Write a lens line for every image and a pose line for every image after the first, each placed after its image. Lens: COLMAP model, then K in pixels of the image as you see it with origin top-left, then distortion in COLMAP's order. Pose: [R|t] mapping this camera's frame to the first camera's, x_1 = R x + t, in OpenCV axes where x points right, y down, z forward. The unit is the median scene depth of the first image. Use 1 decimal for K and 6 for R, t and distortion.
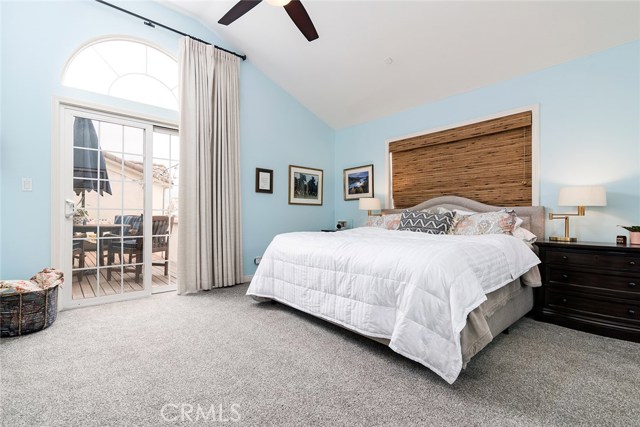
lens RADIAL K [[301.0, 0, 320.0], [0, 301.0, 213.5], [0, 0, 1]] dist [0.000316, 0.000013]
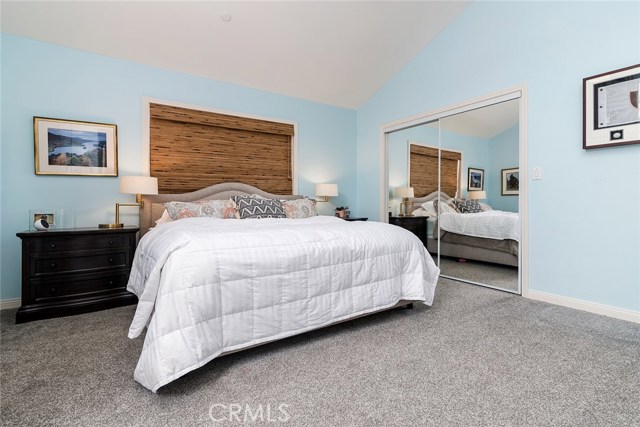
lens RADIAL K [[298.3, 0, 317.4], [0, 298.3, 206.3], [0, 0, 1]] dist [0.001933, 0.000054]
pose [[0.128648, -0.015373, 0.991571, -0.544107], [-0.002781, 0.999870, 0.015863, 0.004249], [-0.991686, -0.004798, 0.128589, 0.619224]]
